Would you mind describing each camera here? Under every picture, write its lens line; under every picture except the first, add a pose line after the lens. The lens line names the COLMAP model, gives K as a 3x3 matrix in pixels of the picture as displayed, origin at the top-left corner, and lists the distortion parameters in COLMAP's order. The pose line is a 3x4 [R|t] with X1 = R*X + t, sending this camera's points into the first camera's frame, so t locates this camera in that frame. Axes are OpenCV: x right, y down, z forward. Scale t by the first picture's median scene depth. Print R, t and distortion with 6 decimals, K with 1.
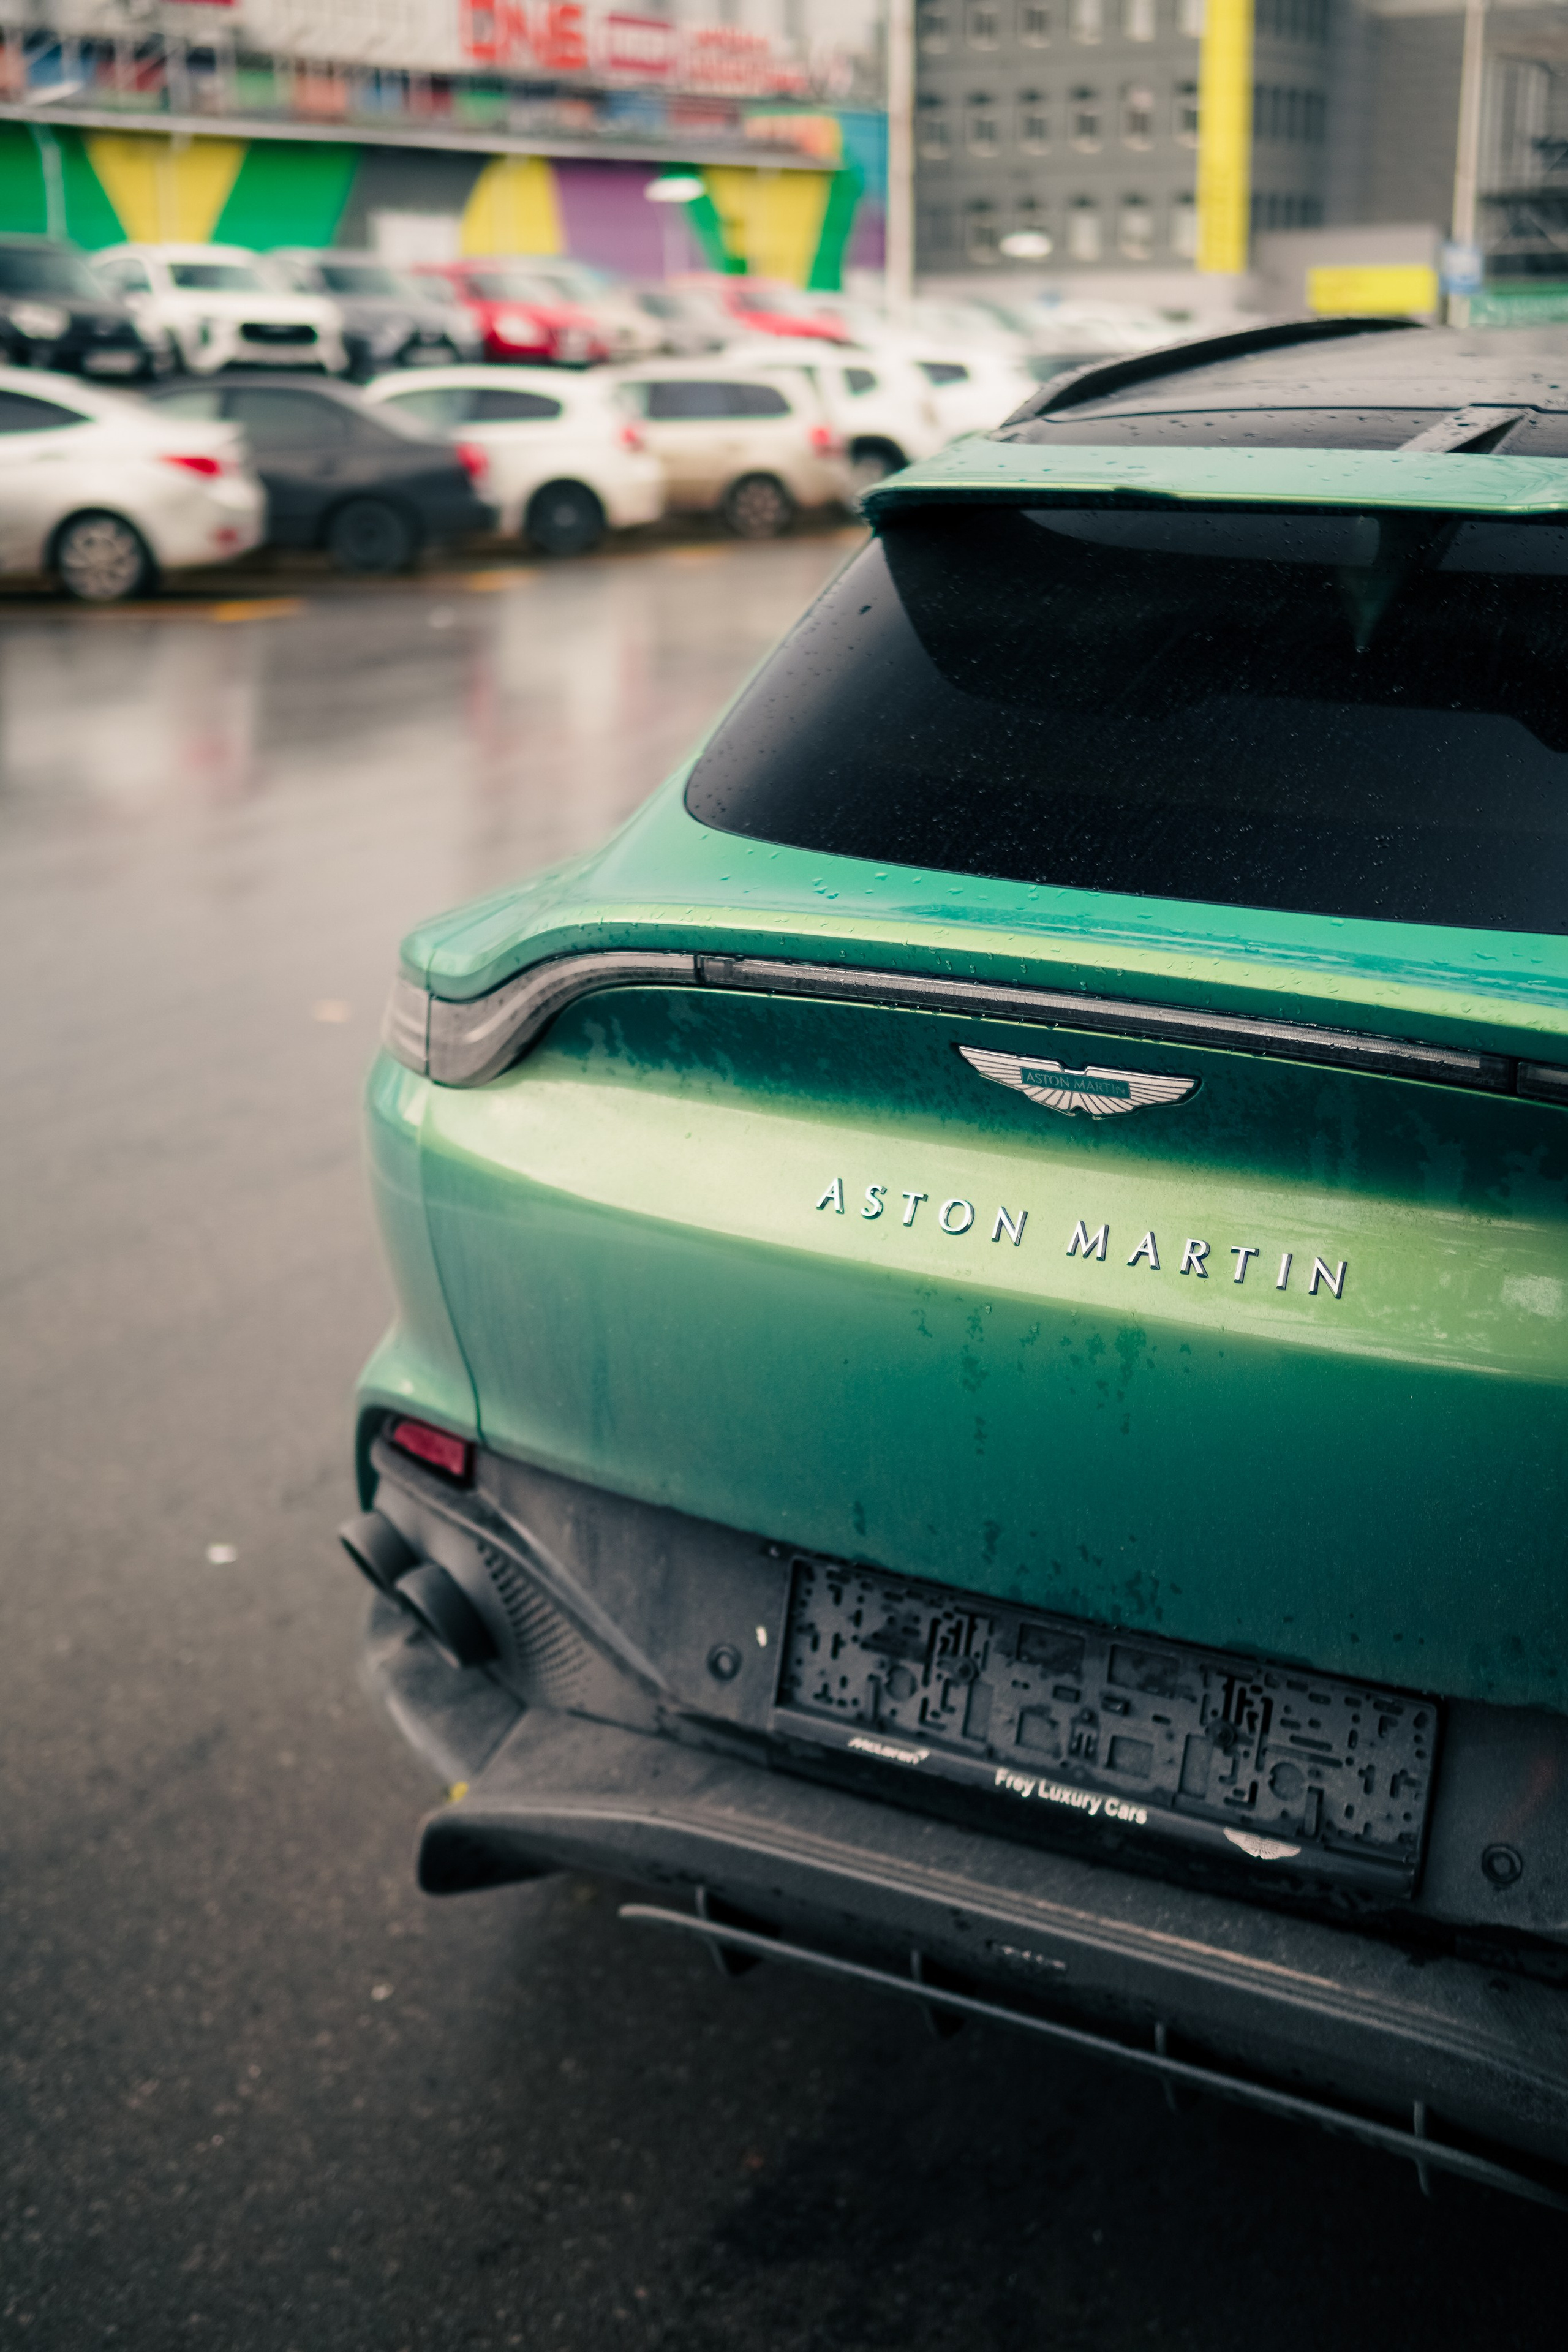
lens RADIAL K [[3093.1, 0, 784.0], [0, 3093.1, 1176.0], [0, 0, 1]] dist [-0.005890, 0.151700]
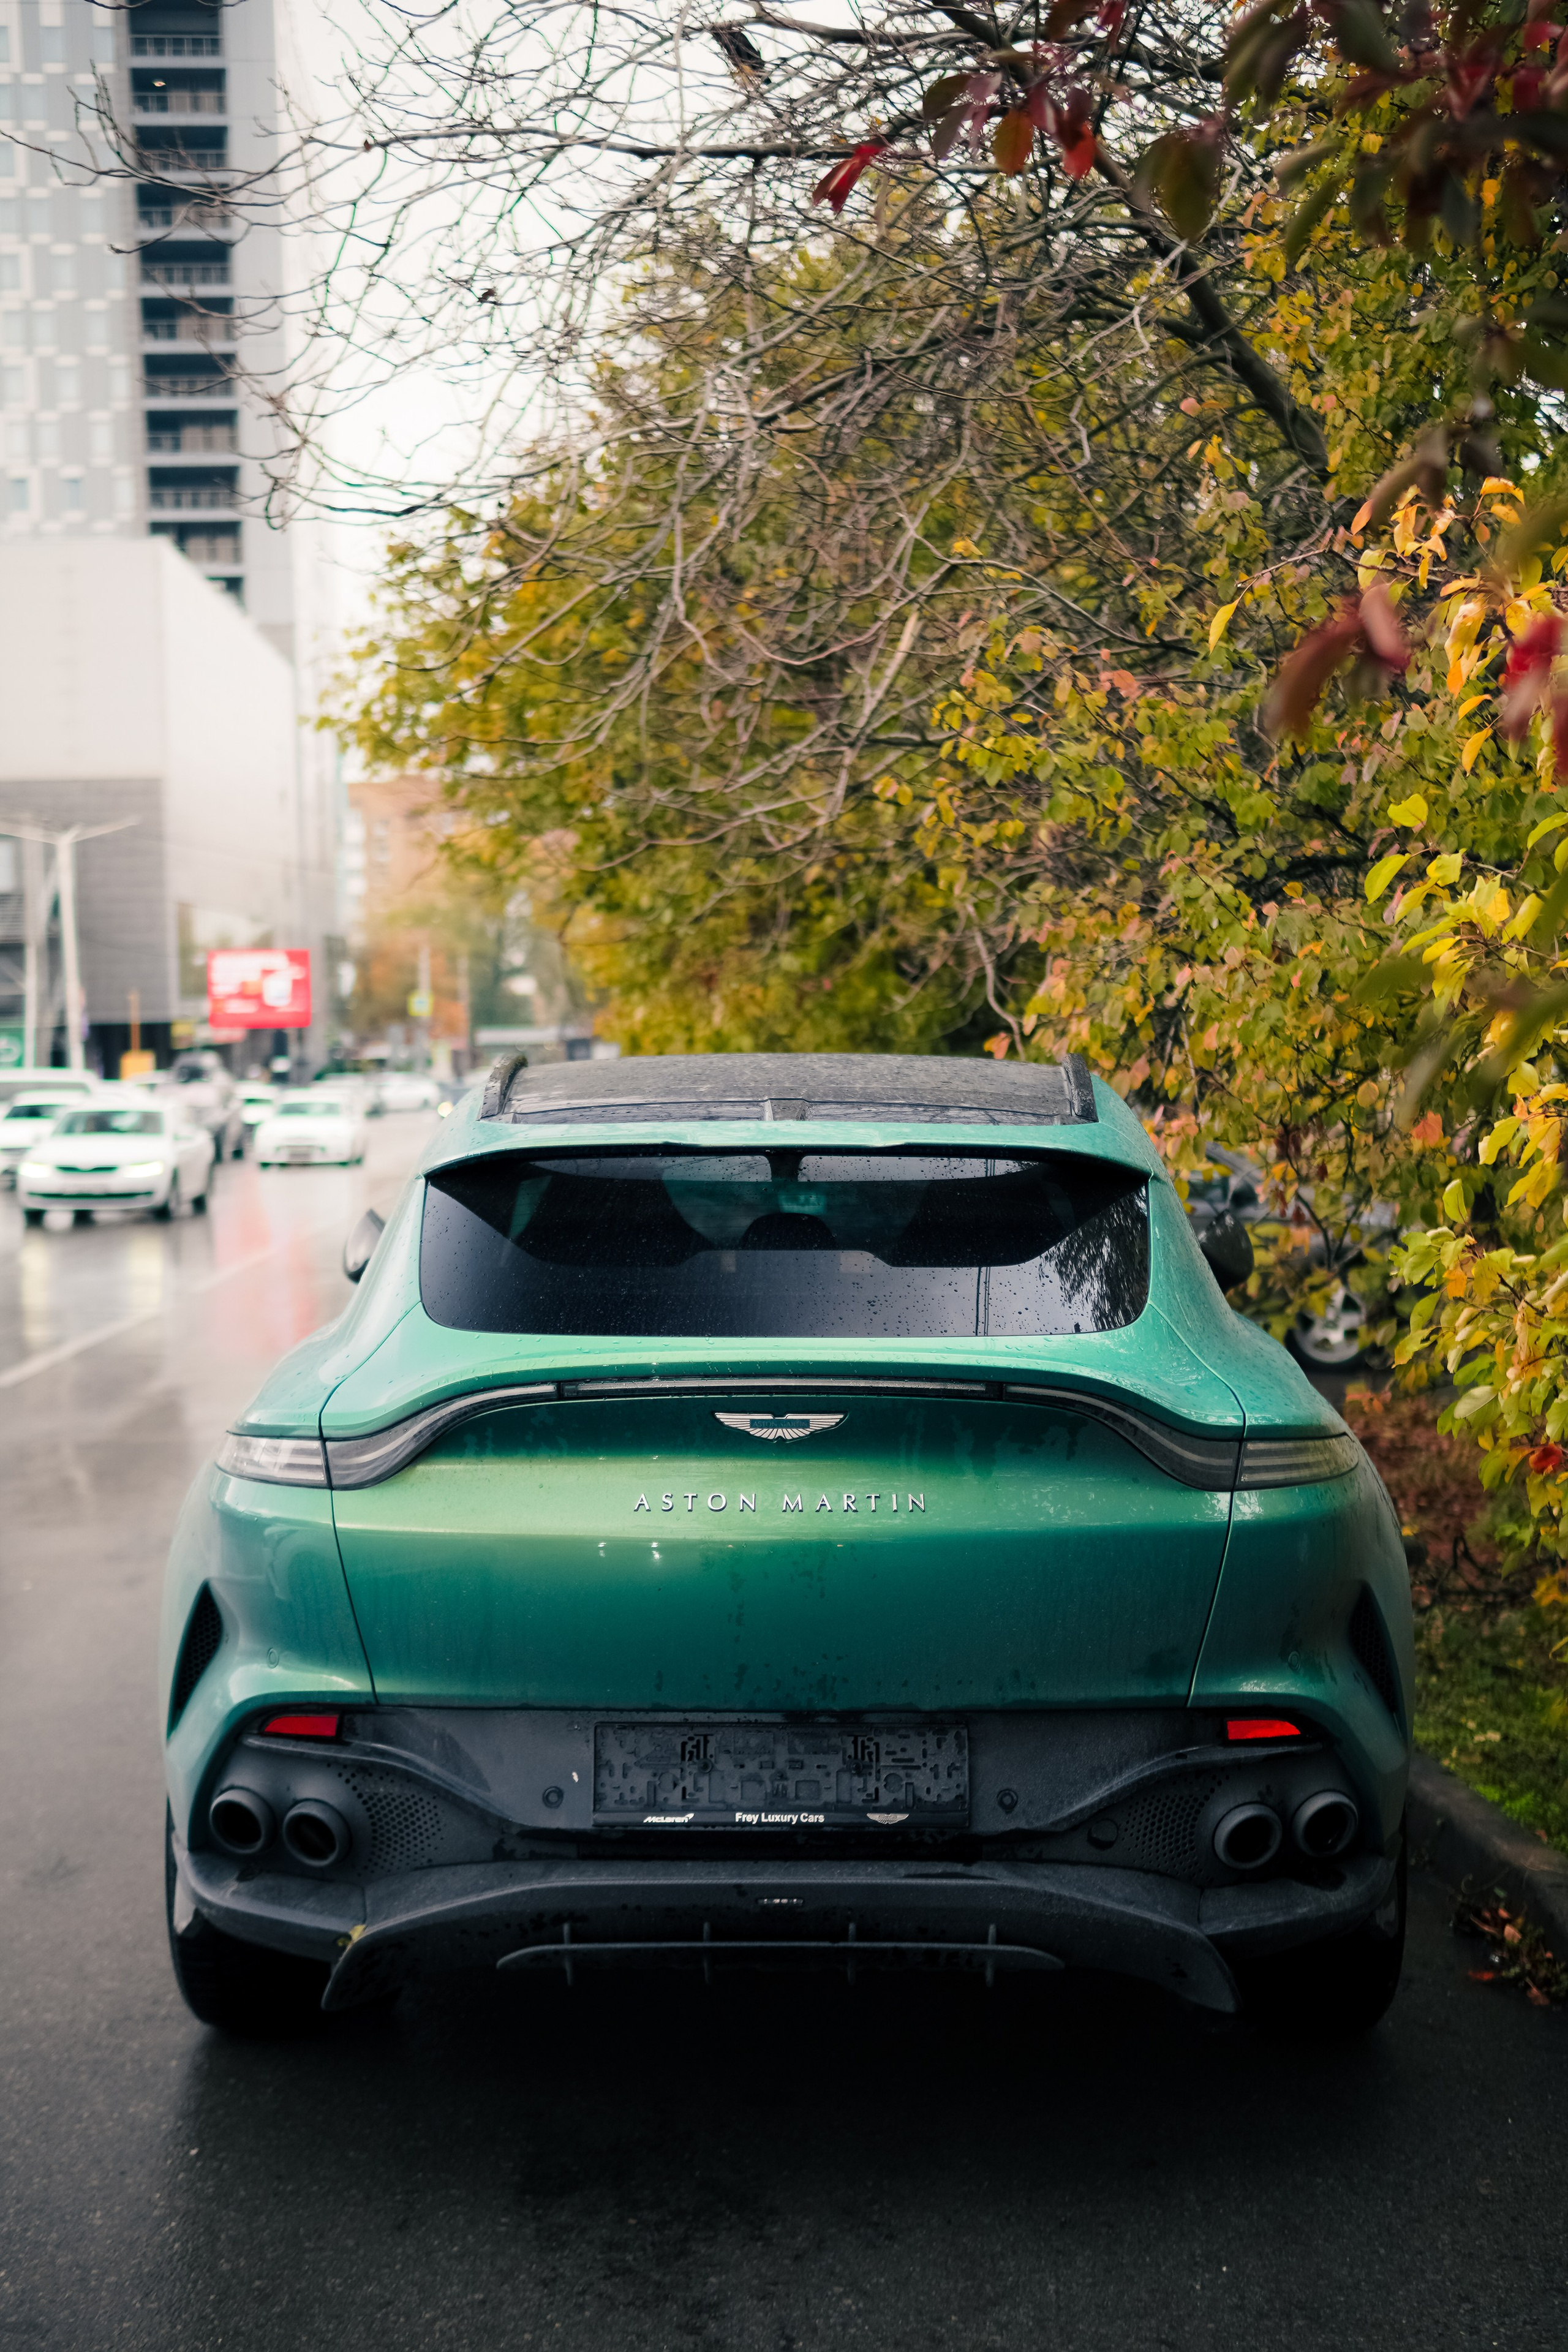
lens RADIAL K [[3093.1, 0, 784.0], [0, 3093.1, 1176.0], [0, 0, 1]] dist [-0.005890, 0.151700]
pose [[0.871118, -0.030158, 0.490147, -0.845049], [0.141027, 0.971432, -0.190870, 0.188873], [-0.470389, 0.235394, 0.850485, -0.711925]]
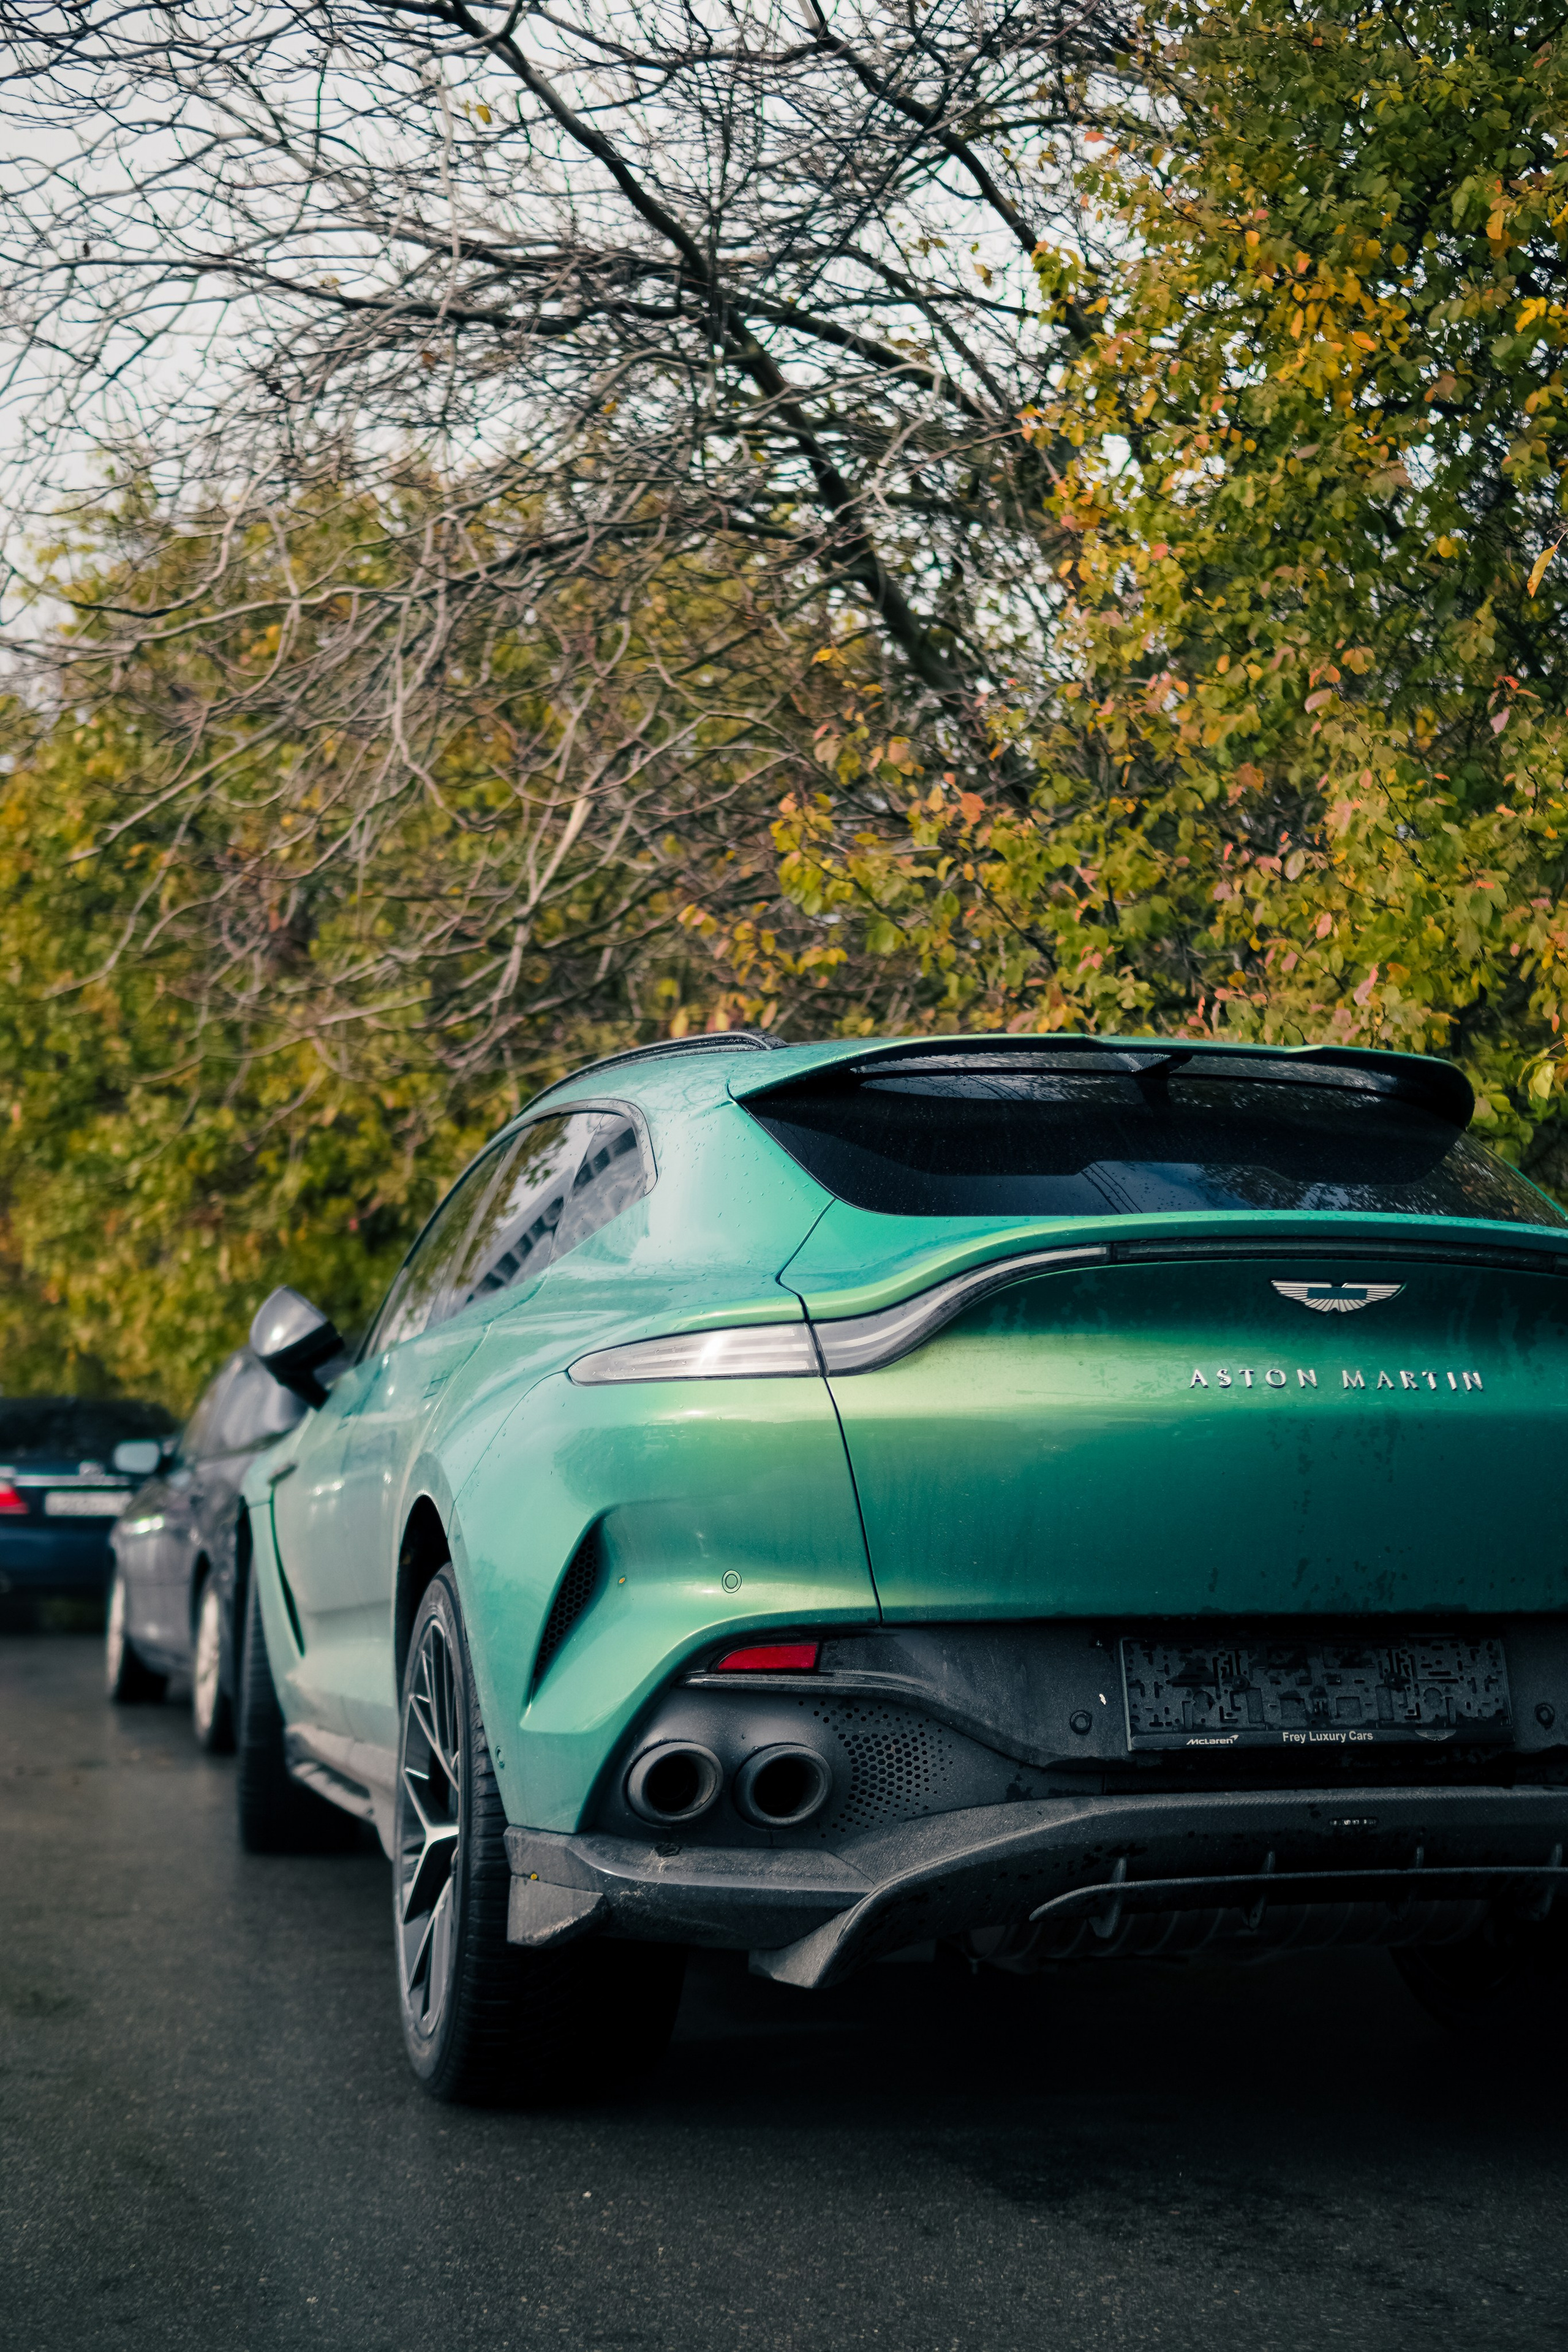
lens RADIAL K [[3084.7, 0, 784.0], [0, 3084.7, 1176.0], [0, 0, 1]] dist [-0.008375, 0.108262]
pose [[0.705087, 0.055802, 0.706922, -1.381211], [0.192534, 0.944386, -0.266581, 0.316460], [-0.682483, 0.324069, 0.655130, 0.000774]]
